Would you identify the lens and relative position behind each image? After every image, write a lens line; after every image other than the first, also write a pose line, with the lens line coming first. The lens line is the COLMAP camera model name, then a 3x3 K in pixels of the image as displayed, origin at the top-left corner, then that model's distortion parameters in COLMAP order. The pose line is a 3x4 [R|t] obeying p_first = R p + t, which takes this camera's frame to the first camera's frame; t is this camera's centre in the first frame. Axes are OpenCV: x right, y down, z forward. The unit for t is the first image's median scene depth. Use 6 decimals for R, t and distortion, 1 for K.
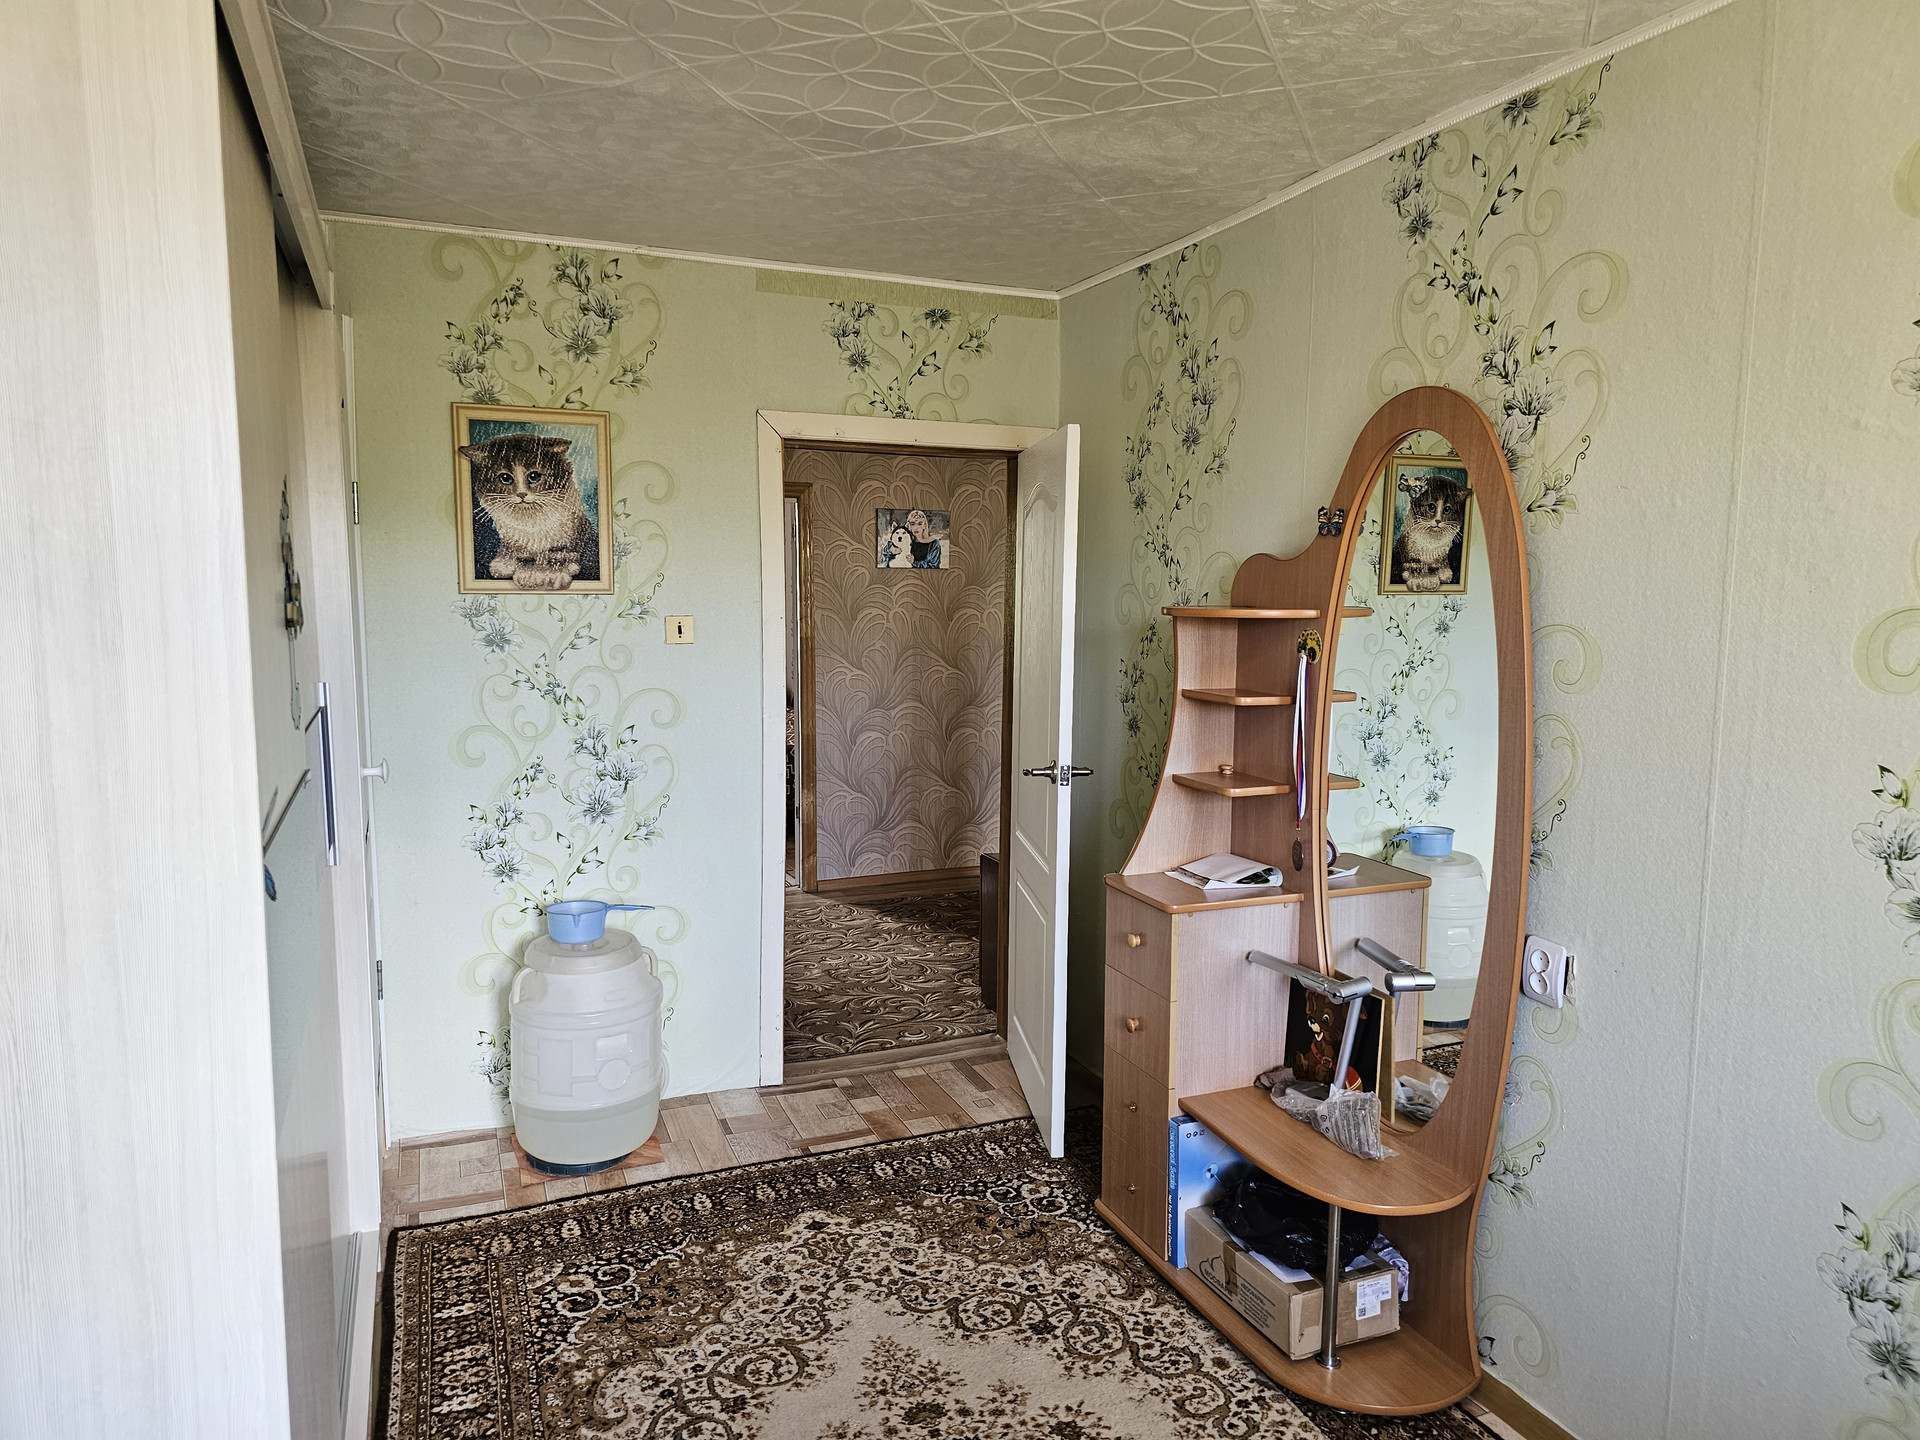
lens RADIAL K [[1278.4, 0, 985.8], [0, 1278.4, 714.8], [0, 0, 1]] dist [0.047675, -0.033633]
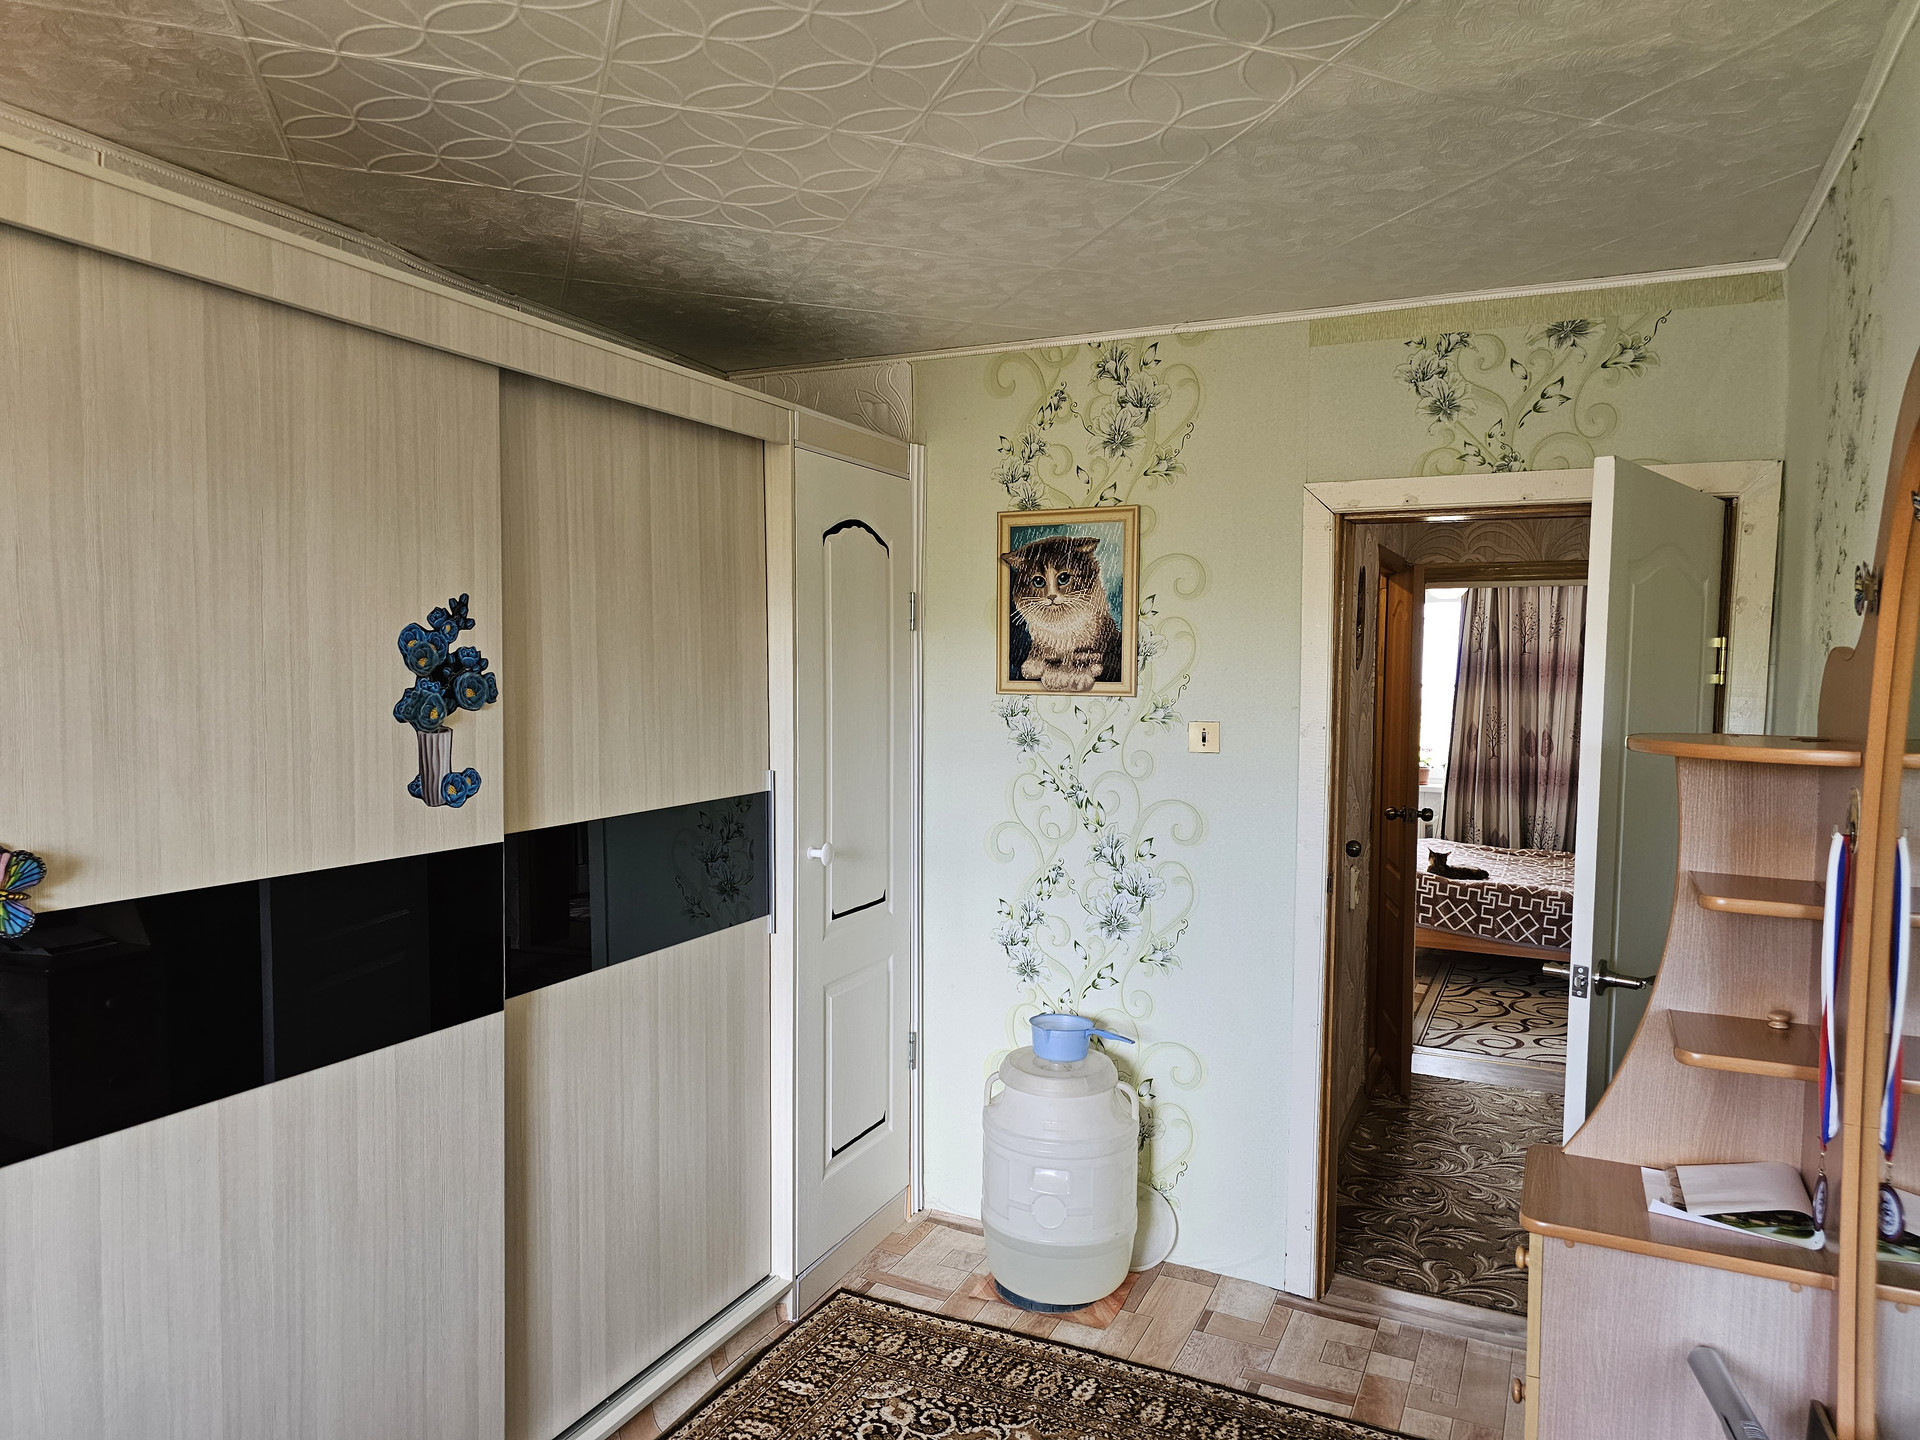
lens RADIAL K [[1297.8, 0, 958.6], [0, 1297.8, 729.2], [0, 0, 1]] dist [0.097527, -0.112537]
pose [[0.654169, 0.037481, -0.755419, 0.354418], [-0.085715, 0.996011, -0.024808, -0.036356], [0.751476, 0.080979, 0.654772, 0.286899]]
